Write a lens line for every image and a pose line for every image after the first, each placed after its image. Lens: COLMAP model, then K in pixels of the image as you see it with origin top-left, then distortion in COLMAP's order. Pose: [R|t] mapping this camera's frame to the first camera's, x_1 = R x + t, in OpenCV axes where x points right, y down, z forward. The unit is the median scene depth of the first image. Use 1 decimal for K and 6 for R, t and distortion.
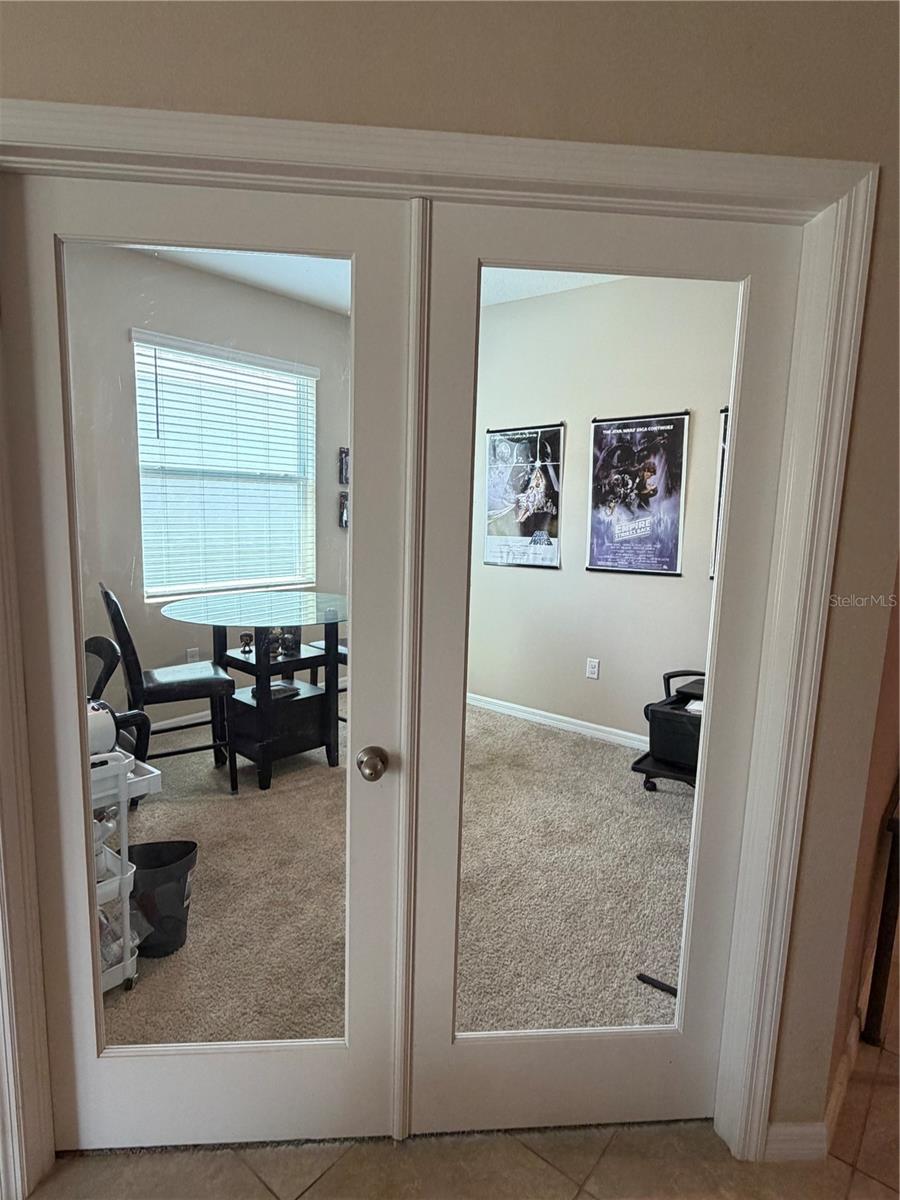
lens RADIAL K [[655.1, 0, 437.1], [0, 655.1, 601.2], [0, 0, 1]] dist [-0.001705, -0.000496]
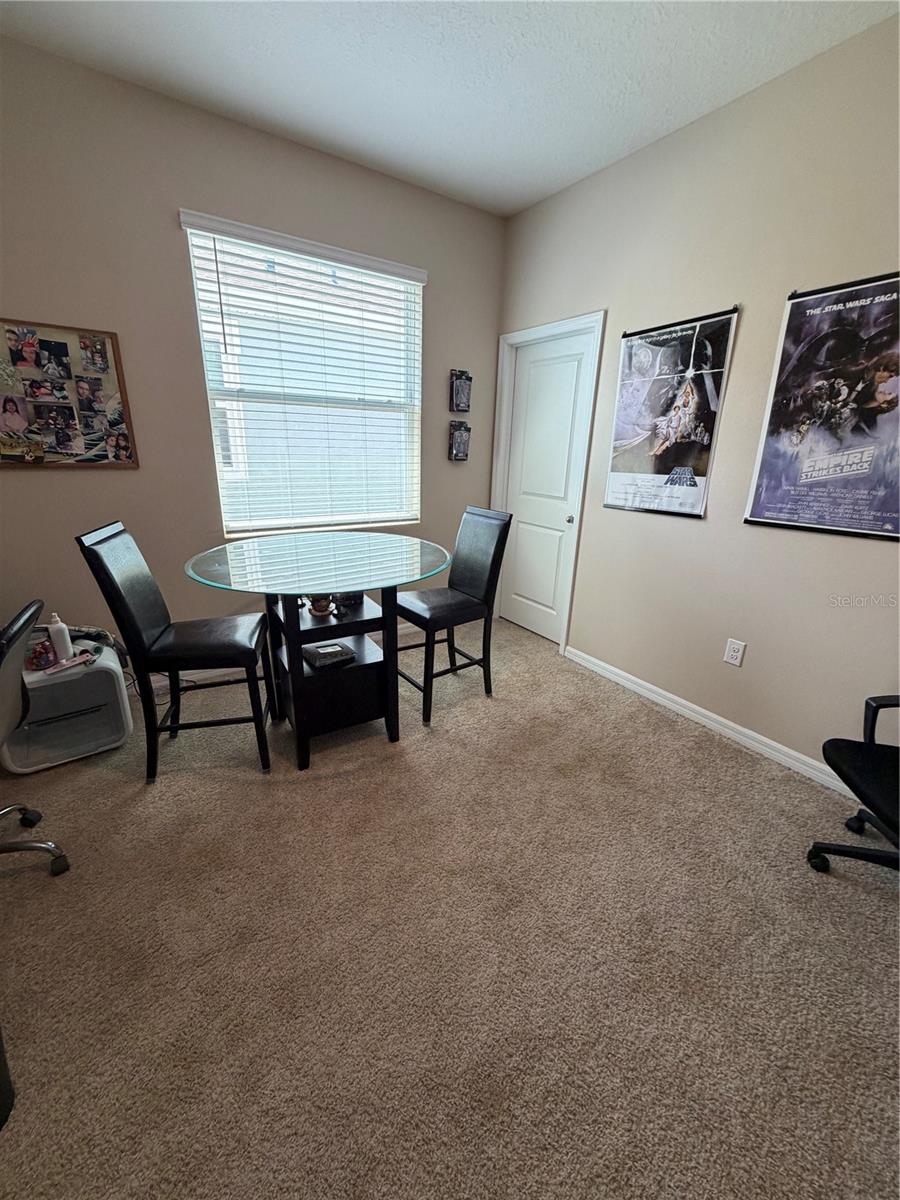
lens RADIAL K [[475.6, 0, 446.7], [0, 475.6, 597.8], [0, 0, 1]] dist [-0.000550, 0.000061]
pose [[0.962284, 0.084566, -0.258569, 0.052034], [-0.041559, 0.984999, 0.167483, -0.040085], [0.268854, -0.150420, 0.951363, 0.393476]]
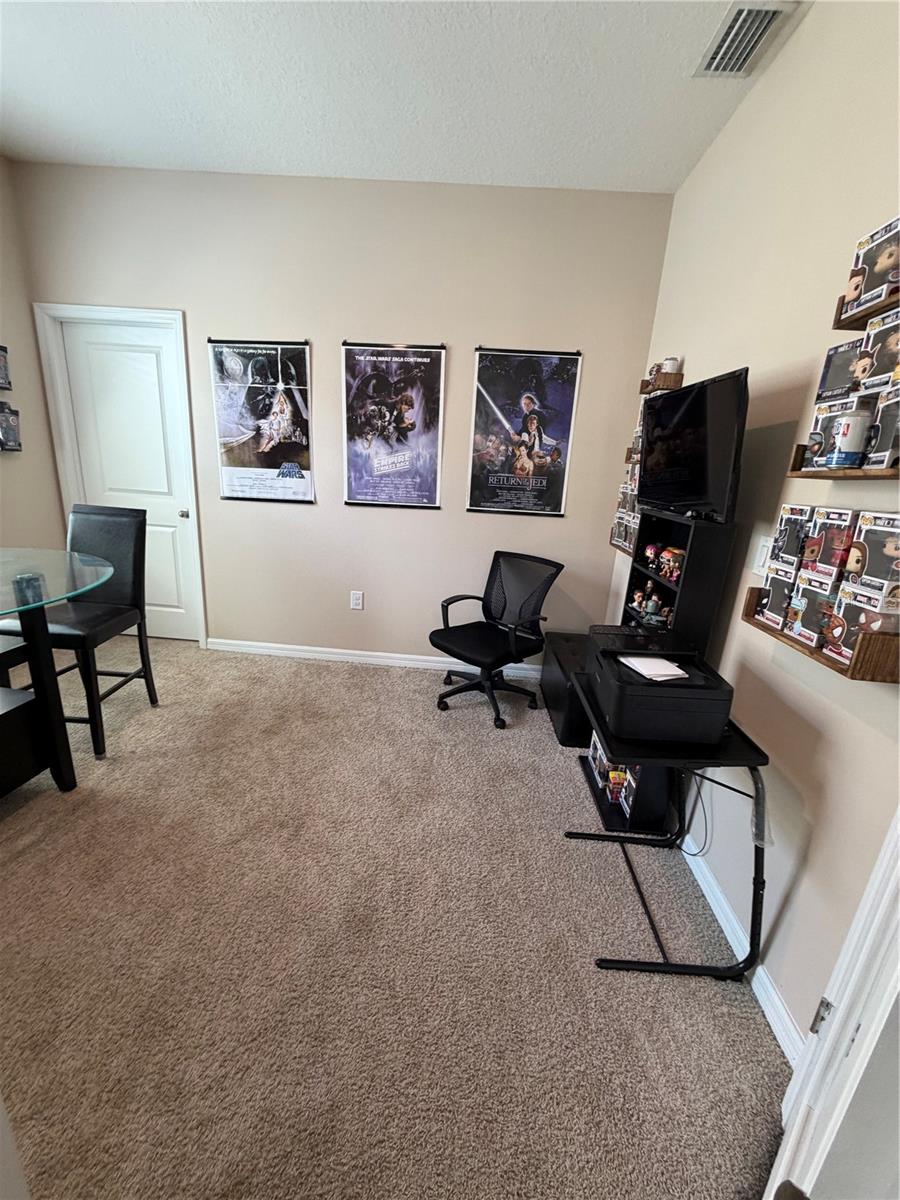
lens RADIAL K [[475.6, 0, 446.7], [0, 475.6, 597.8], [0, 0, 1]] dist [-0.000550, 0.000061]
pose [[0.803253, -0.137084, 0.579648, -0.087130], [0.041678, 0.983706, 0.174887, -0.027892], [-0.594178, -0.116320, 0.795879, 0.317150]]
